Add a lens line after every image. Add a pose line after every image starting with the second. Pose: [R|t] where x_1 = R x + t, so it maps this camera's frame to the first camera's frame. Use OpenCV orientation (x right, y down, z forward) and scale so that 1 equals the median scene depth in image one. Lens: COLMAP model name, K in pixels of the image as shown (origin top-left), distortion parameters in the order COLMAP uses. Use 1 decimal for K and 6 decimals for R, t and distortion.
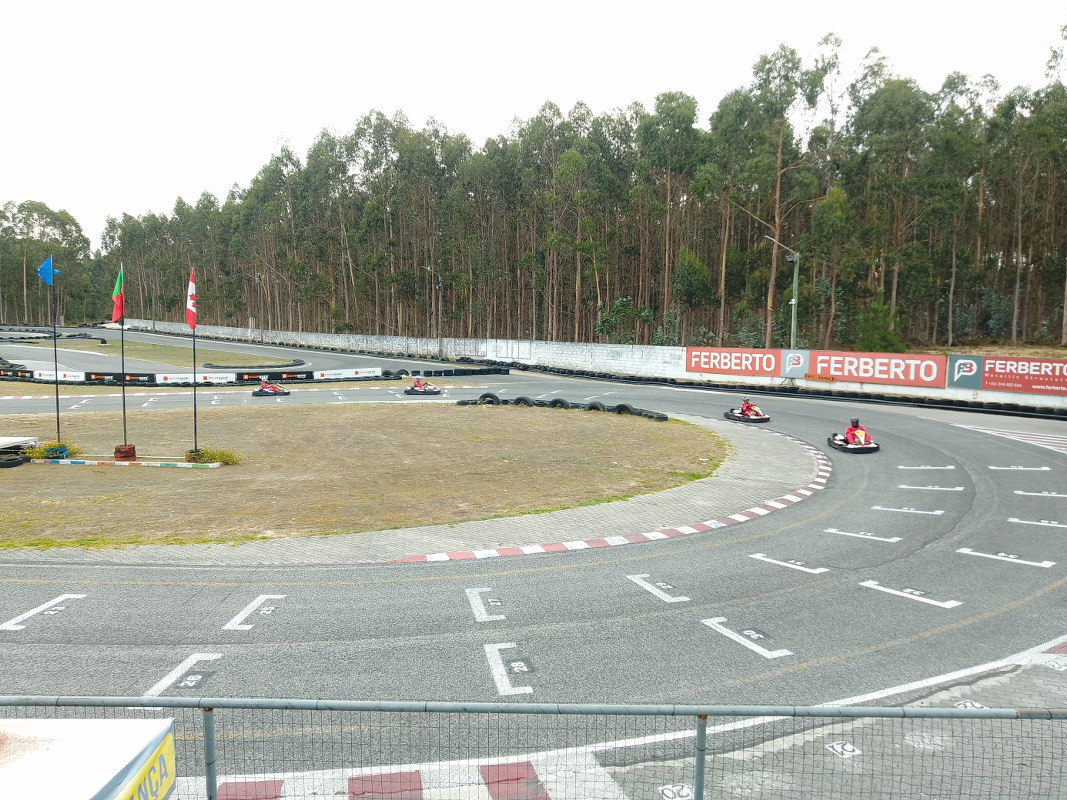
lens RADIAL K [[794.4, 0, 557.1], [0, 794.4, 405.0], [0, 0, 1]] dist [0.010098, -0.012177]
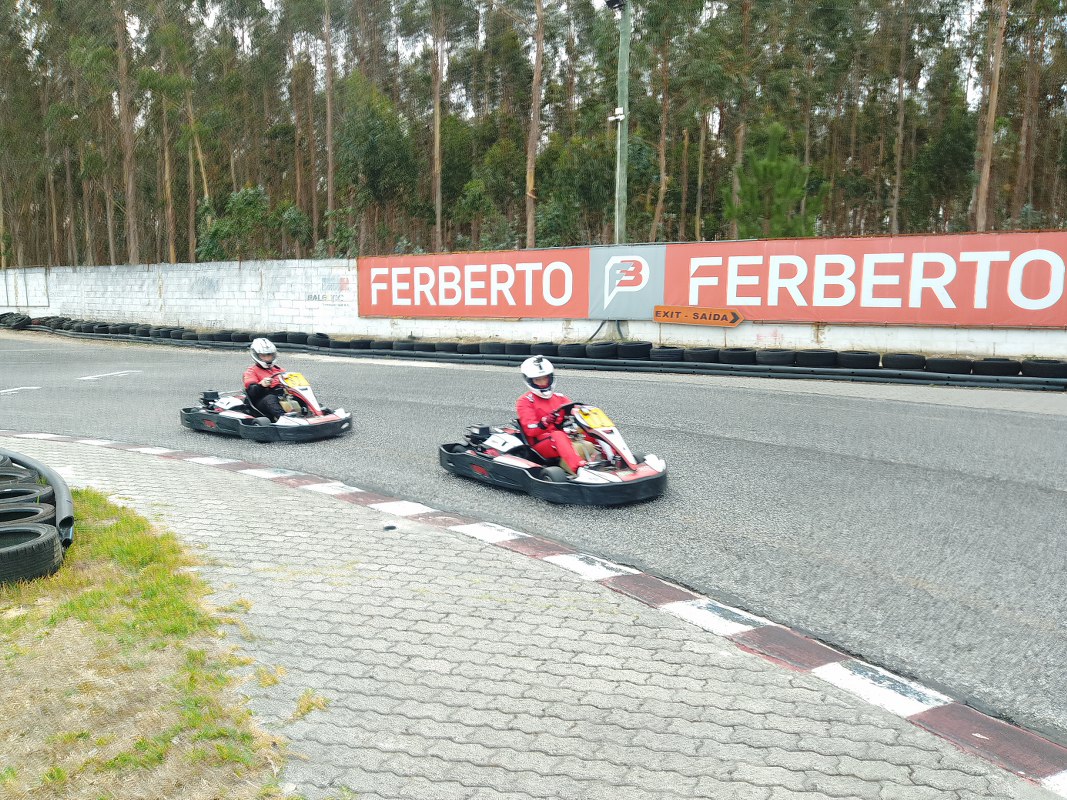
lens RADIAL K [[799.0, 0, 533.5], [0, 799.0, 400.0], [0, 0, 1]] dist [0.106042, -0.159810]
pose [[0.951785, -0.053289, 0.302103, 0.132977], [0.042350, 0.998192, 0.042650, -0.013557], [-0.303830, -0.027800, 0.952321, 0.629060]]
